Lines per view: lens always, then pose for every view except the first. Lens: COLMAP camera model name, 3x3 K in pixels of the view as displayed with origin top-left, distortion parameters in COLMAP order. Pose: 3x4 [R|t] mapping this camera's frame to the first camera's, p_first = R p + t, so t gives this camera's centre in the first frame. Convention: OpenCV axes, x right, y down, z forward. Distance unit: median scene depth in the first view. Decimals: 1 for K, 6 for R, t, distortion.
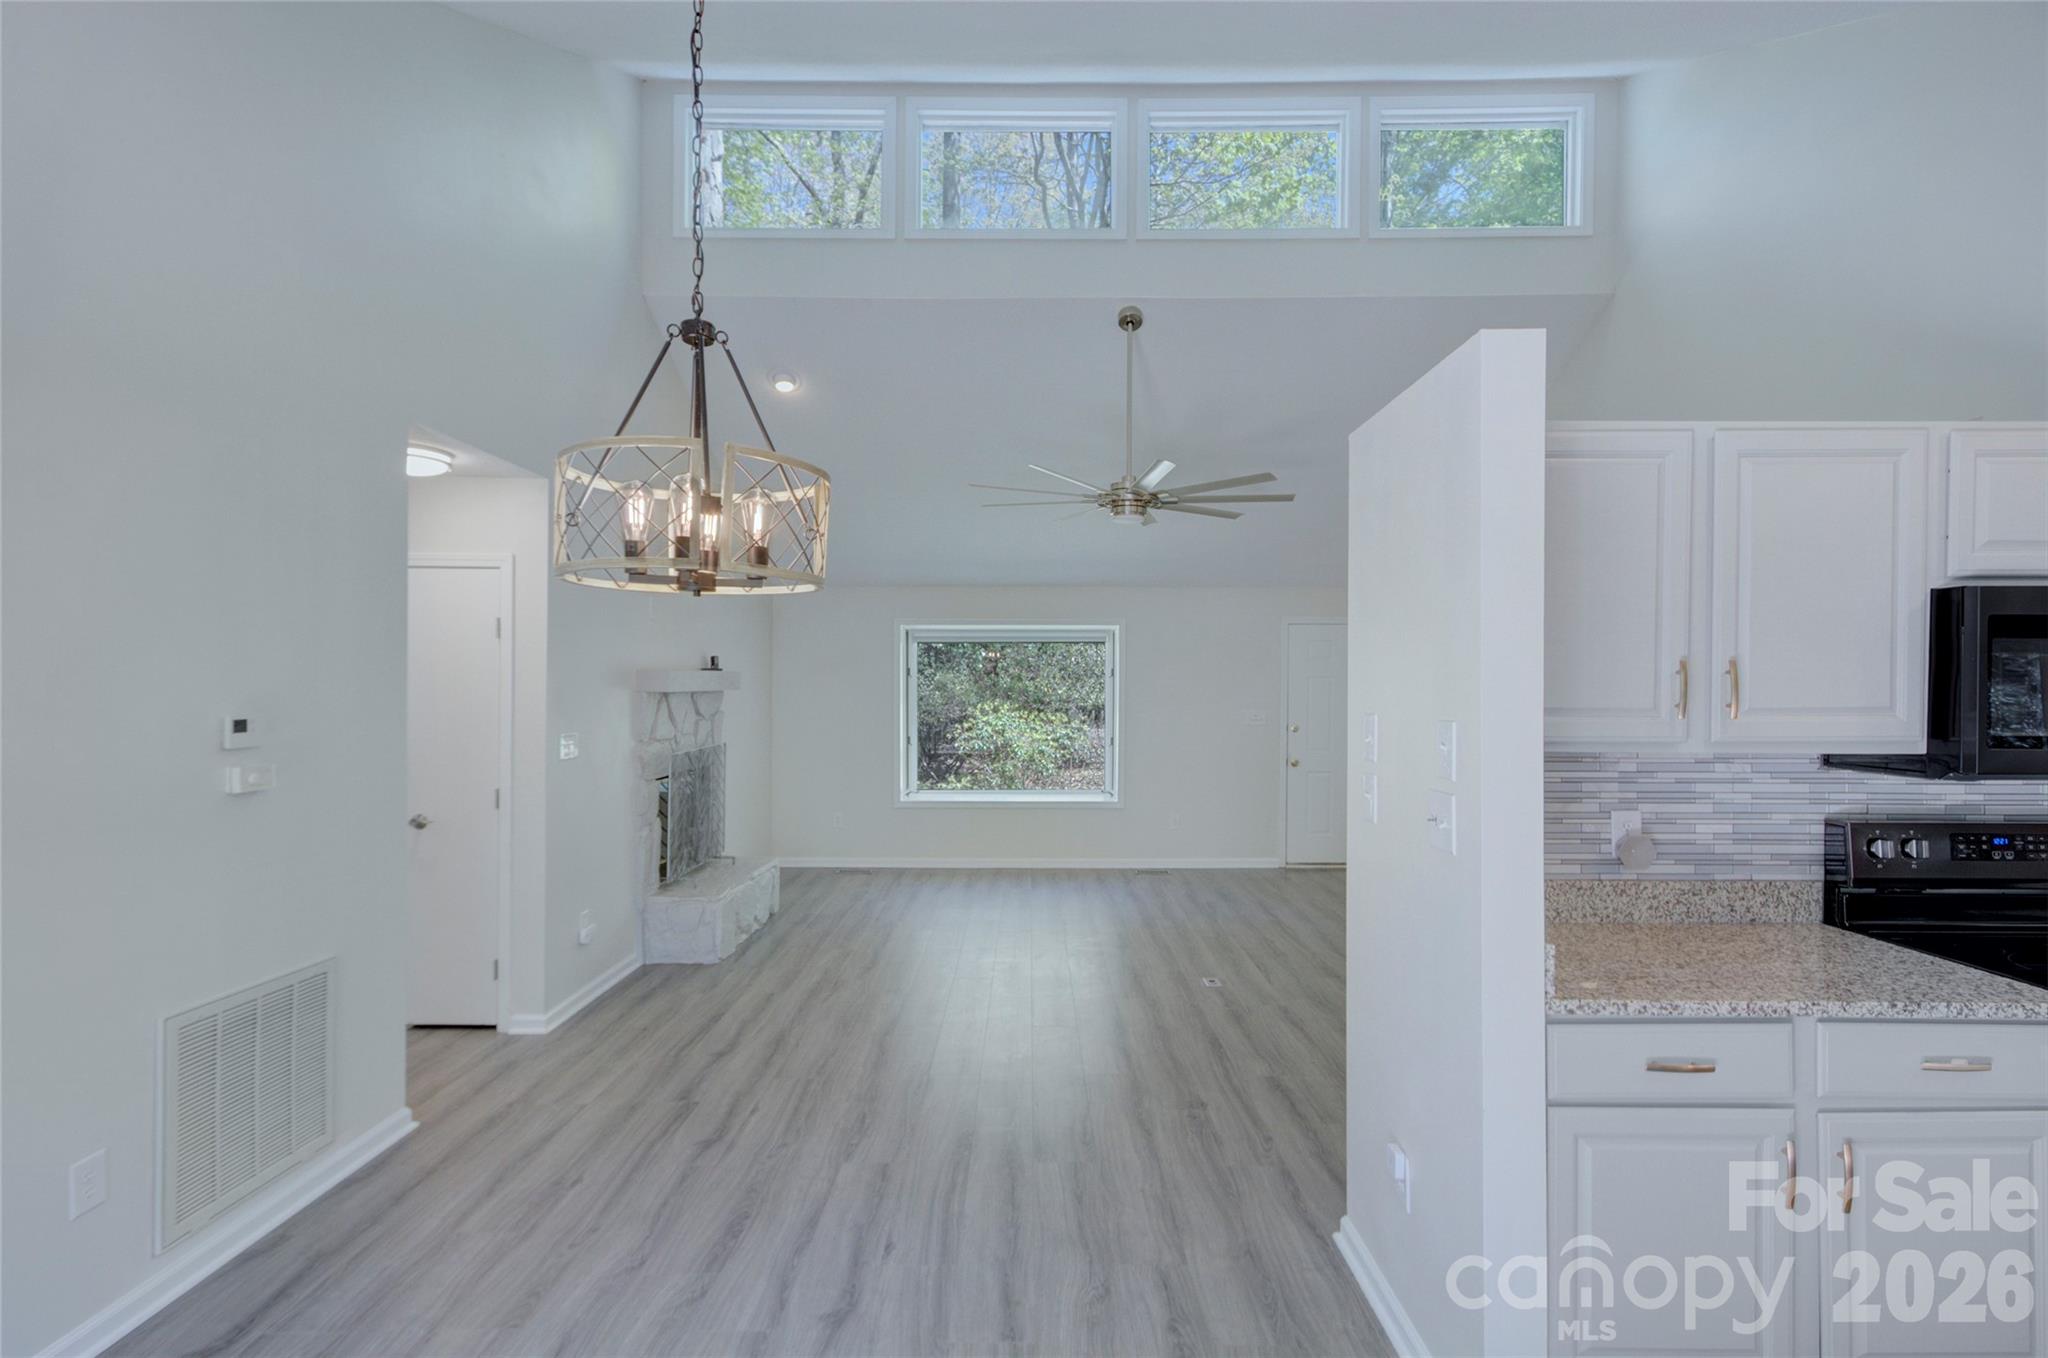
lens RADIAL K [[948.0, 0, 1024.0], [0, 948.0, 679.0], [0, 0, 1]] dist [0.003003, 0.000032]
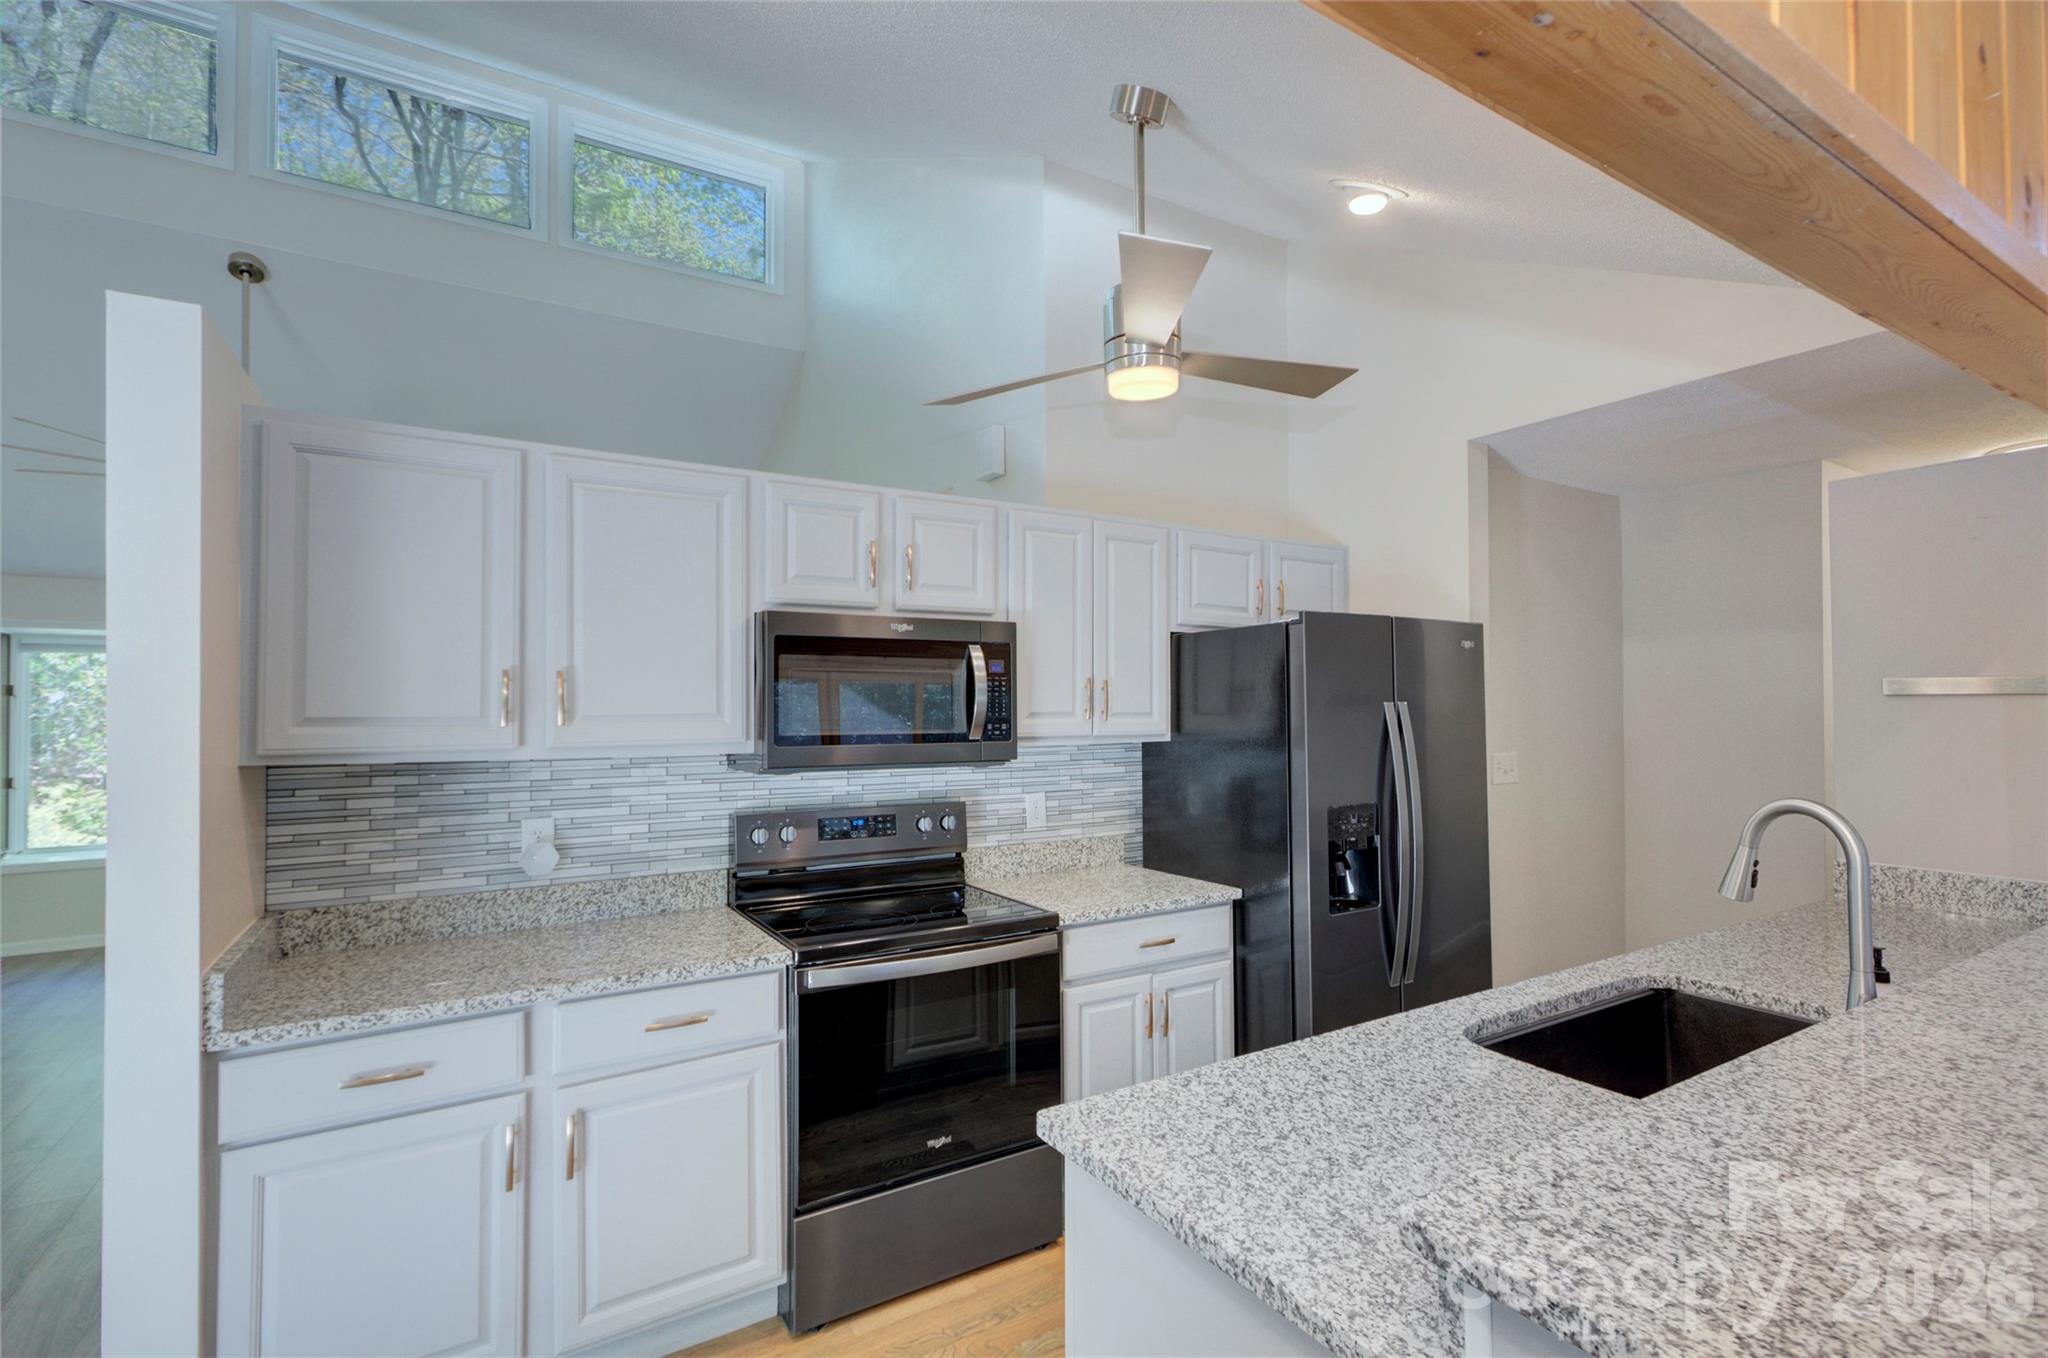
lens RADIAL K [[933.5, 0, 1024.0], [0, 933.5, 679.0], [0, 0, 1]] dist [0.002166, 0.000226]
pose [[0.836489, 0.013923, 0.547807, 0.522014], [0.000888, 0.999641, -0.026763, 0.016000], [-0.547983, 0.022873, 0.836177, -0.134056]]
